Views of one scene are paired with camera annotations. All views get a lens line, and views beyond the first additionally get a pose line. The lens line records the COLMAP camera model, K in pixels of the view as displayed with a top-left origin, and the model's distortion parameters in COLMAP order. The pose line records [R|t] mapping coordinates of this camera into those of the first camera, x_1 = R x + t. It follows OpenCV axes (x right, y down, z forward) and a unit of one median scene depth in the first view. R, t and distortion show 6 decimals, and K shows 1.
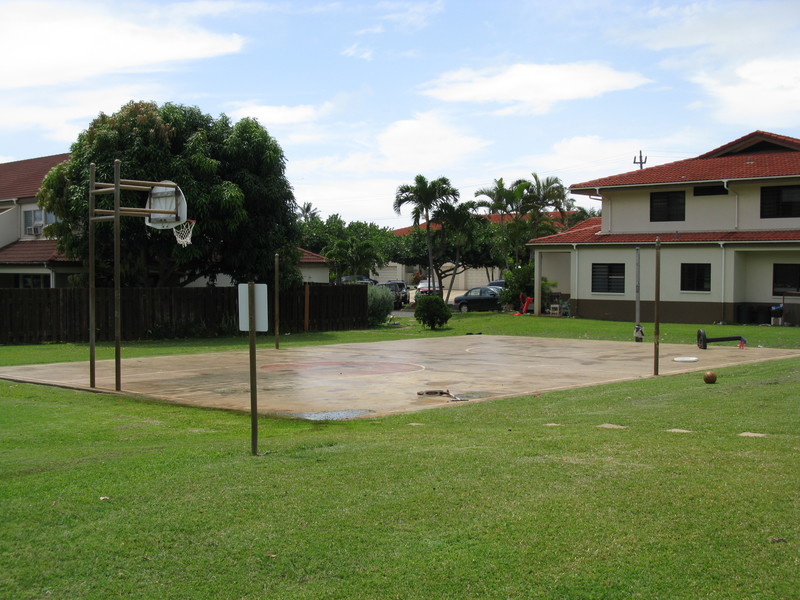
lens RADIAL K [[1048.7, 0, 400.0], [0, 1048.7, 300.0], [0, 0, 1]] dist [-0.039526, -0.010929]
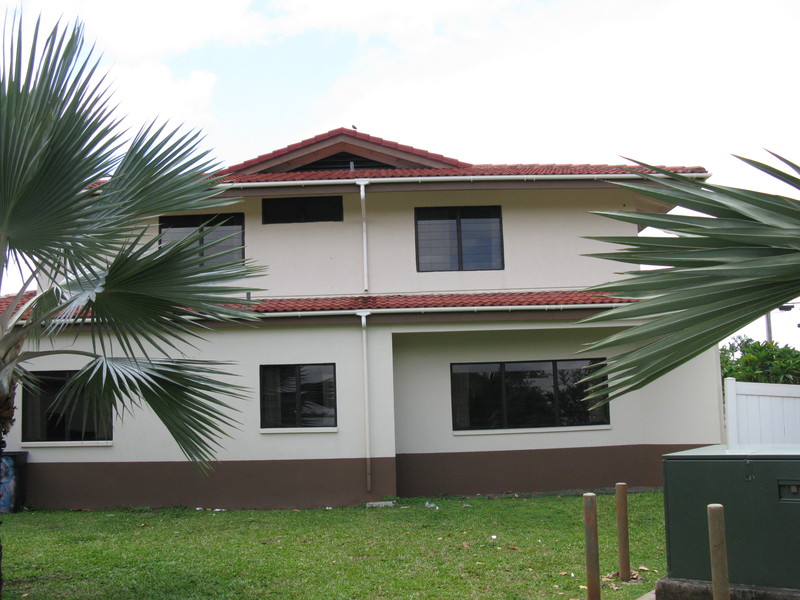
lens RADIAL K [[824.8, 0, 400.0], [0, 824.8, 300.0], [0, 0, 1]] dist [-0.181242, 0.194398]
pose [[0.702497, 0.061494, 0.709025, 0.067153], [0.057254, 0.988148, -0.142430, -0.010166], [-0.709380, 0.140651, 0.690650, 0.718455]]
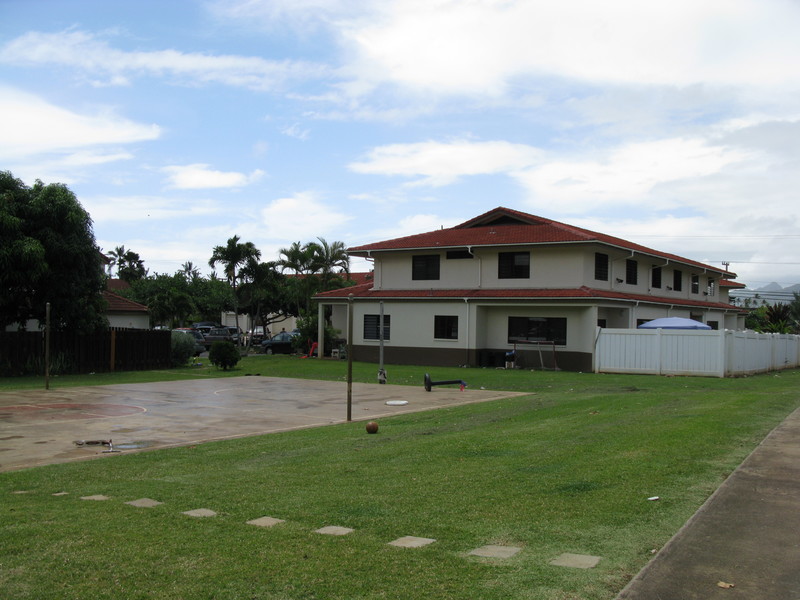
lens RADIAL K [[824.8, 0, 400.0], [0, 824.8, 300.0], [0, 0, 1]] dist [-0.181242, 0.194398]
pose [[0.988477, 0.014759, 0.150651, 0.088870], [-0.007157, 0.998679, -0.050879, -0.004815], [-0.151203, 0.049215, 0.987277, 0.082544]]
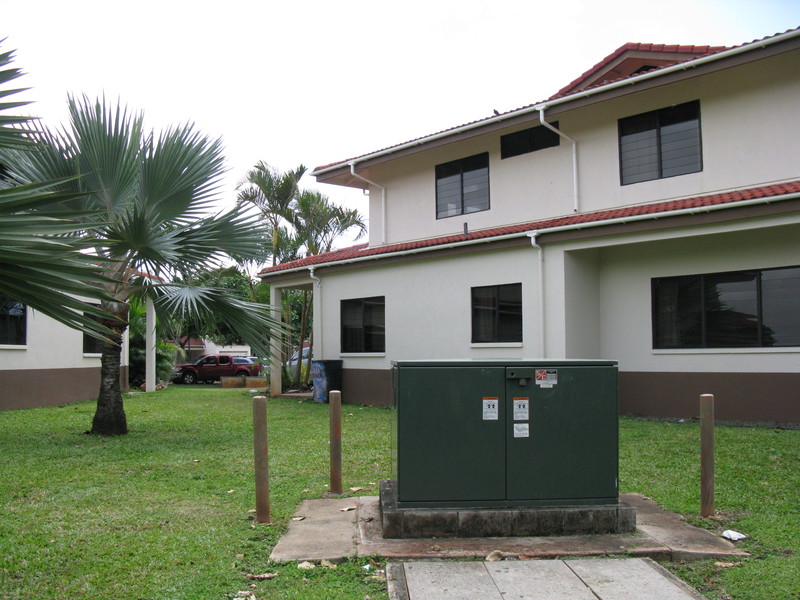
lens RADIAL K [[824.8, 0, 400.0], [0, 824.8, 300.0], [0, 0, 1]] dist [-0.181242, 0.194398]
pose [[0.997144, -0.022538, -0.072084, 0.262667], [0.015690, 0.995431, -0.094184, 0.006437], [0.073877, 0.092784, 0.992942, 0.613568]]
